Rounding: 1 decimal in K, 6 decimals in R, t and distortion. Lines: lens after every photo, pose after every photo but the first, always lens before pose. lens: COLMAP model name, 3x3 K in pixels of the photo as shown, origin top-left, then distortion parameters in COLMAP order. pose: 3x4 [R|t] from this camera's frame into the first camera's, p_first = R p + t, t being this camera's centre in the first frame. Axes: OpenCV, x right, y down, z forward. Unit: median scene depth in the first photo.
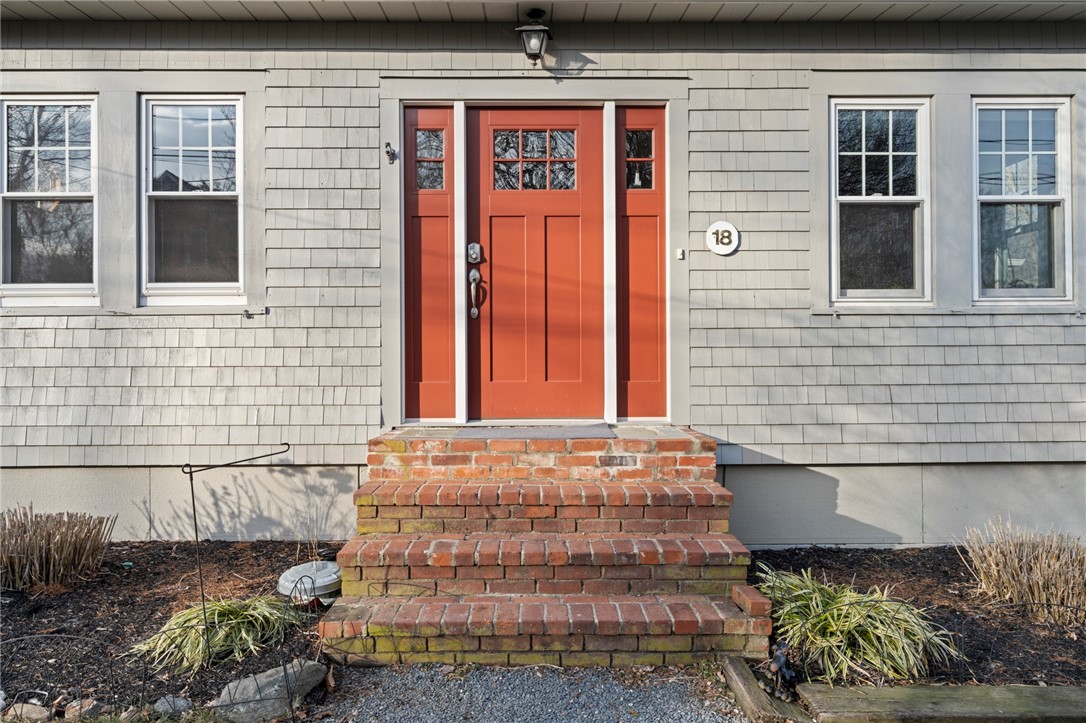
lens RADIAL K [[735.9, 0, 543.0], [0, 735.9, 361.5], [0, 0, 1]] dist [0.010801, 0.001352]
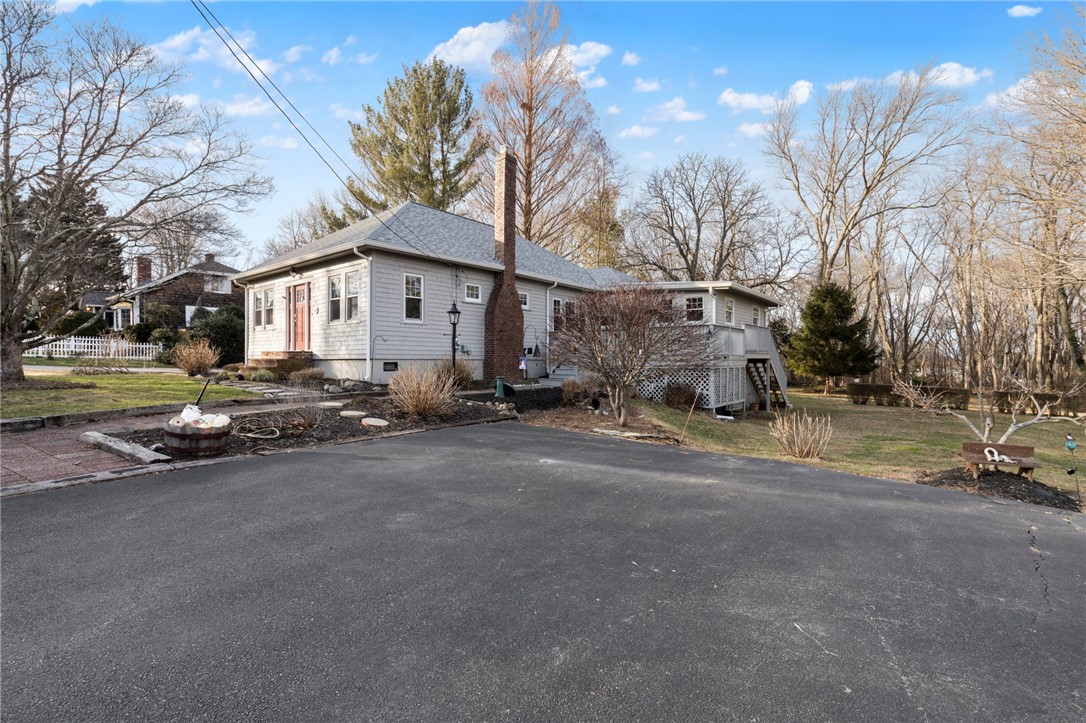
lens RADIAL K [[489.9, 0, 540.5], [0, 489.9, 365.0], [0, 0, 1]] dist [-0.001775, 0.000432]
pose [[0.764370, 0.011572, -0.644674, 3.297547], [-0.005830, 0.999922, 0.011037, 0.133211], [0.644752, -0.004677, 0.764378, -0.437629]]
